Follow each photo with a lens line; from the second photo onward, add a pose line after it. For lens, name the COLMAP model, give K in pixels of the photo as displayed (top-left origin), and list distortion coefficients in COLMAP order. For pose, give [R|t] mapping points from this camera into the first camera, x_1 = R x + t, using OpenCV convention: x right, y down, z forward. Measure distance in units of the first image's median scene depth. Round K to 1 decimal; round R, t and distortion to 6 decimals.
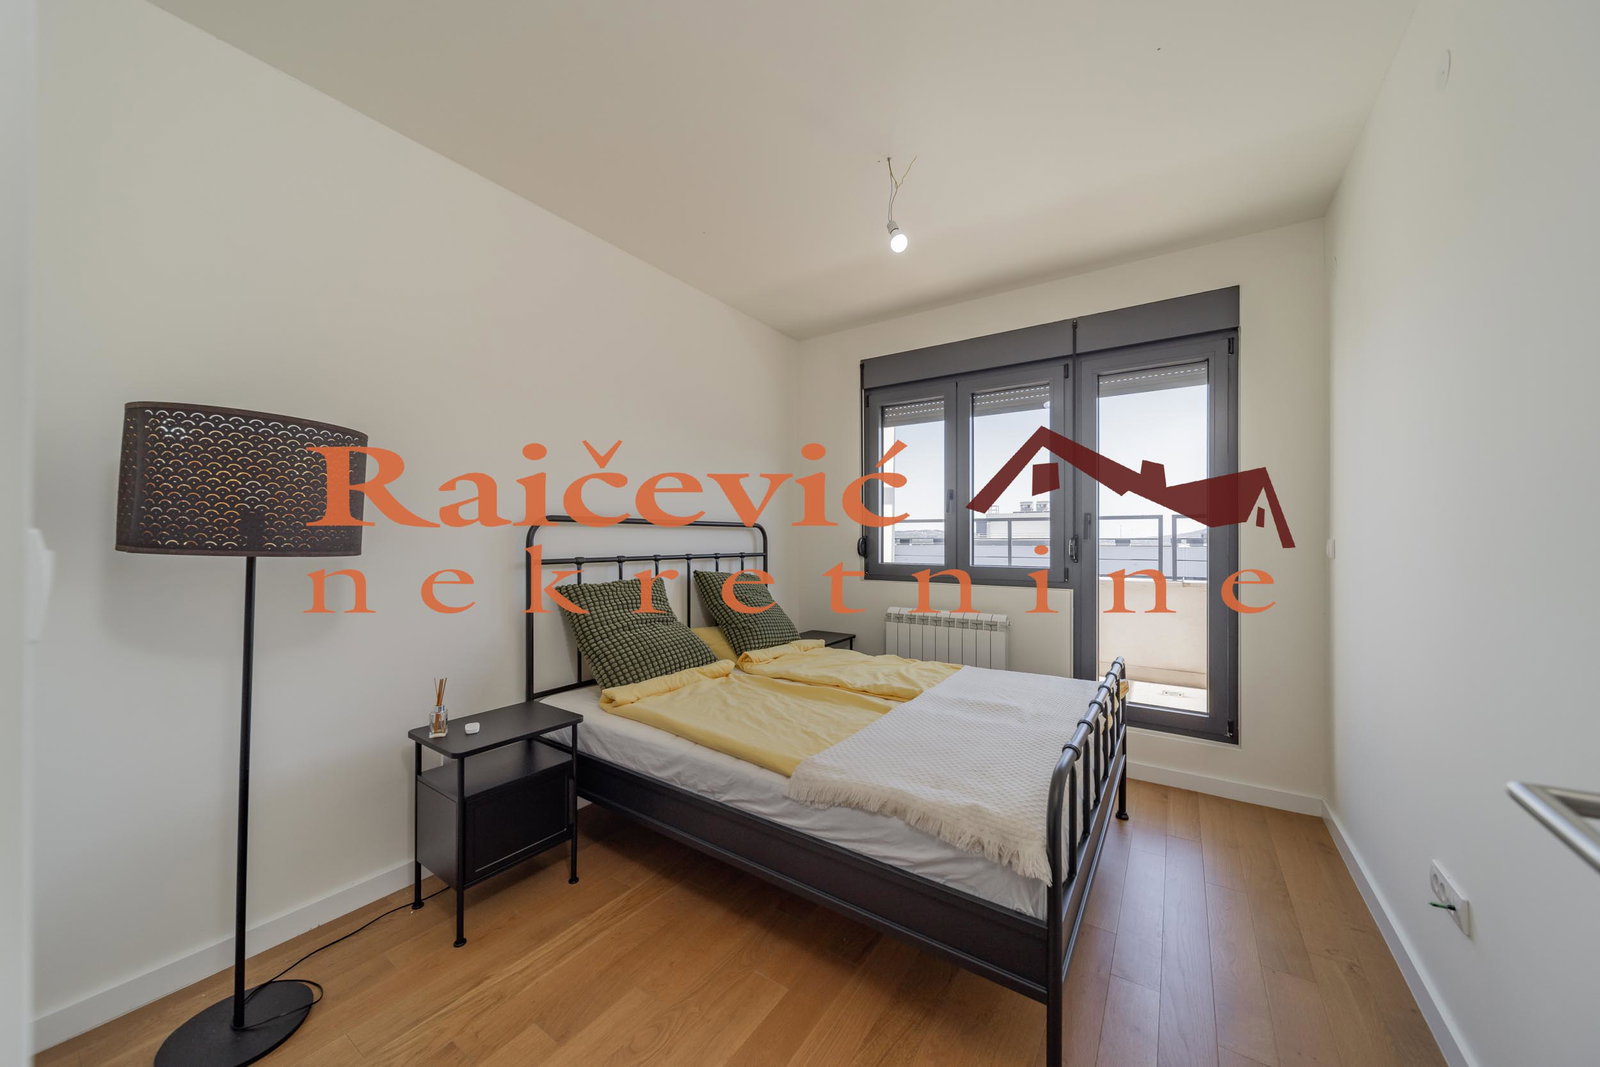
lens RADIAL K [[558.3, 0, 788.0], [0, 558.3, 539.0], [0, 0, 1]] dist [0.001572, 0.000181]
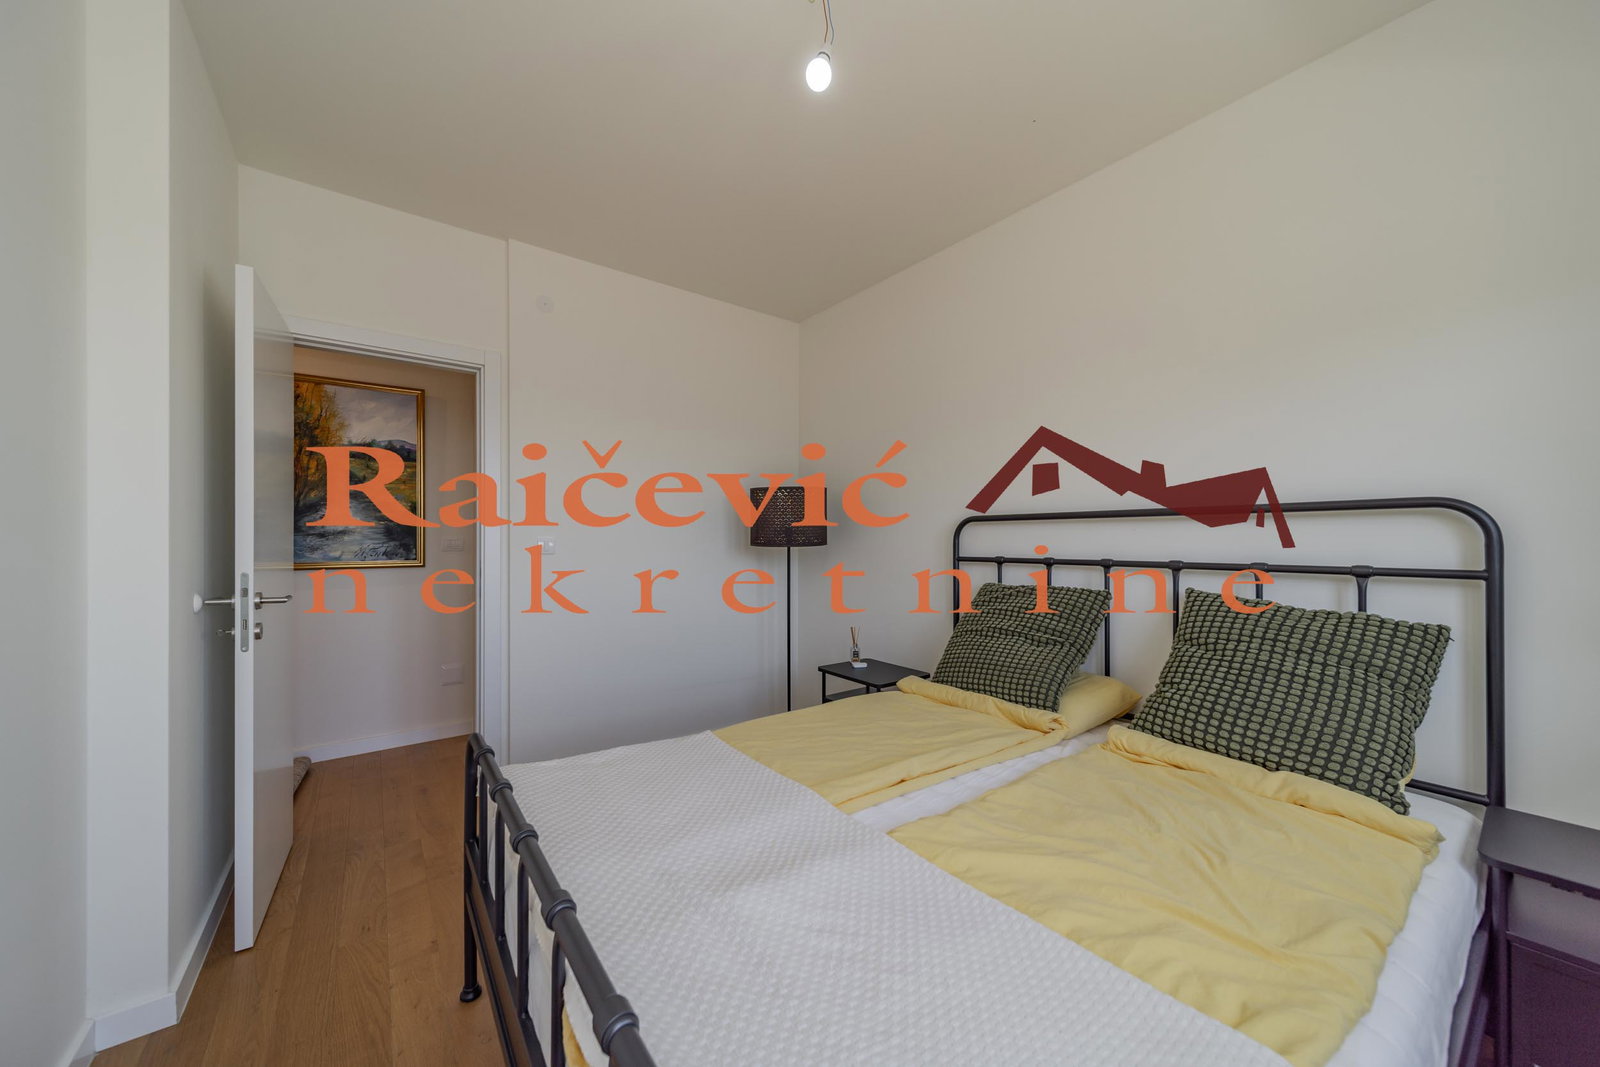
lens RADIAL K [[558.3, 0, 788.0], [0, 558.3, 539.0], [0, 0, 1]] dist [0.001572, 0.000181]
pose [[-0.327021, -0.002254, -0.945015, 0.682350], [0.003055, 0.999989, -0.003442, 0.003936], [0.945012, -0.004012, -0.327010, 0.978014]]
